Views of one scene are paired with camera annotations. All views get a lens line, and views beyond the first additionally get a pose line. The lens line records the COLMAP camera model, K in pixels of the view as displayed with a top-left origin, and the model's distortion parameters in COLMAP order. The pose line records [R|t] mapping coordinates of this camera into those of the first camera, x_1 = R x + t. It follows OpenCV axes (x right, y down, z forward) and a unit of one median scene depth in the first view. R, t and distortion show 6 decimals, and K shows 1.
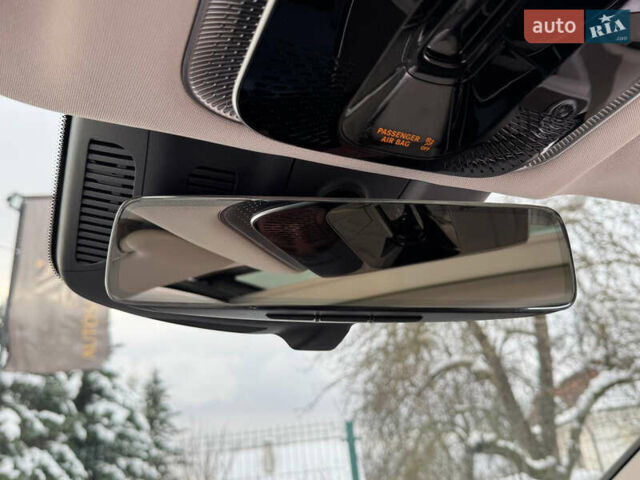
lens RADIAL K [[567.9, 0, 318.9], [0, 567.9, 240.0], [0, 0, 1]] dist [-0.010285, -0.012106]
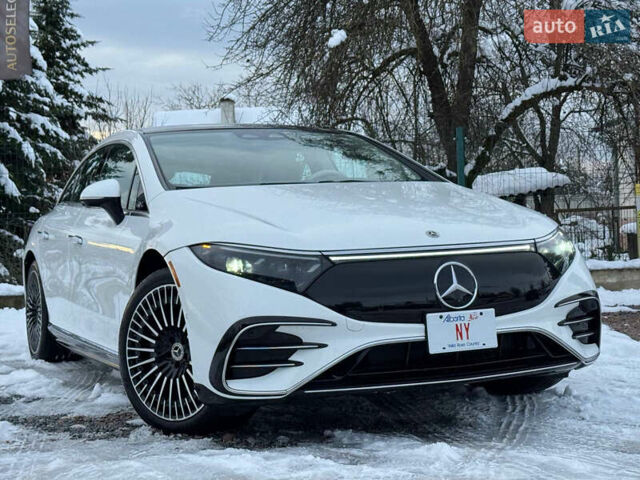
lens RADIAL K [[1122.9, 0, 322.9], [0, 1122.9, 238.7], [0, 0, 1]] dist [0.149640, -0.006821]
pose [[0.997524, 0.066472, -0.022945, 0.087994], [-0.048254, 0.884383, 0.464261, -0.166947], [0.051153, -0.462005, 0.885401, -0.344168]]
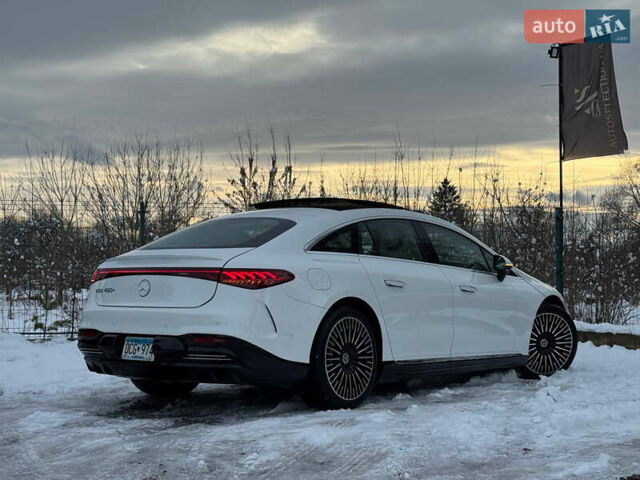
lens RADIAL K [[1061.0, 0, 320.5], [0, 1061.0, 239.8], [0, 0, 1]] dist [0.122160, 0.101613]
pose [[0.451893, 0.071132, -0.889232, 0.444997], [0.360520, 0.897224, 0.254981, -0.143638], [0.815977, -0.435810, 0.379804, -0.209271]]
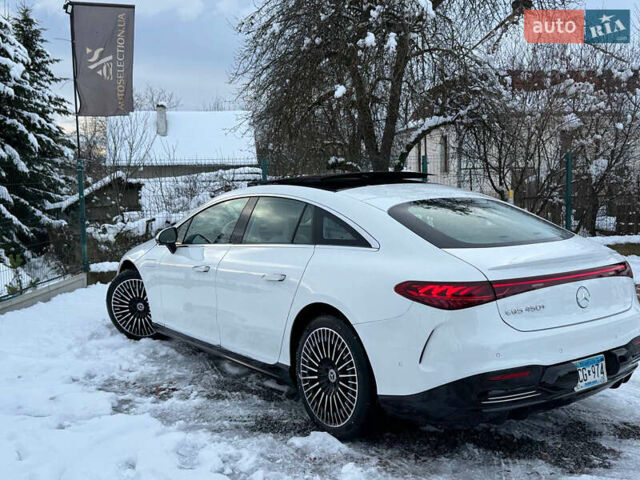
lens RADIAL K [[690.7, 0, 329.7], [0, 690.7, 239.3], [0, 0, 1]] dist [0.170139, -0.356620]
pose [[0.977558, 0.066375, 0.199938, -0.041941], [-0.160948, 0.847673, 0.505516, -0.157508], [-0.135928, -0.526351, 0.839332, -0.274629]]
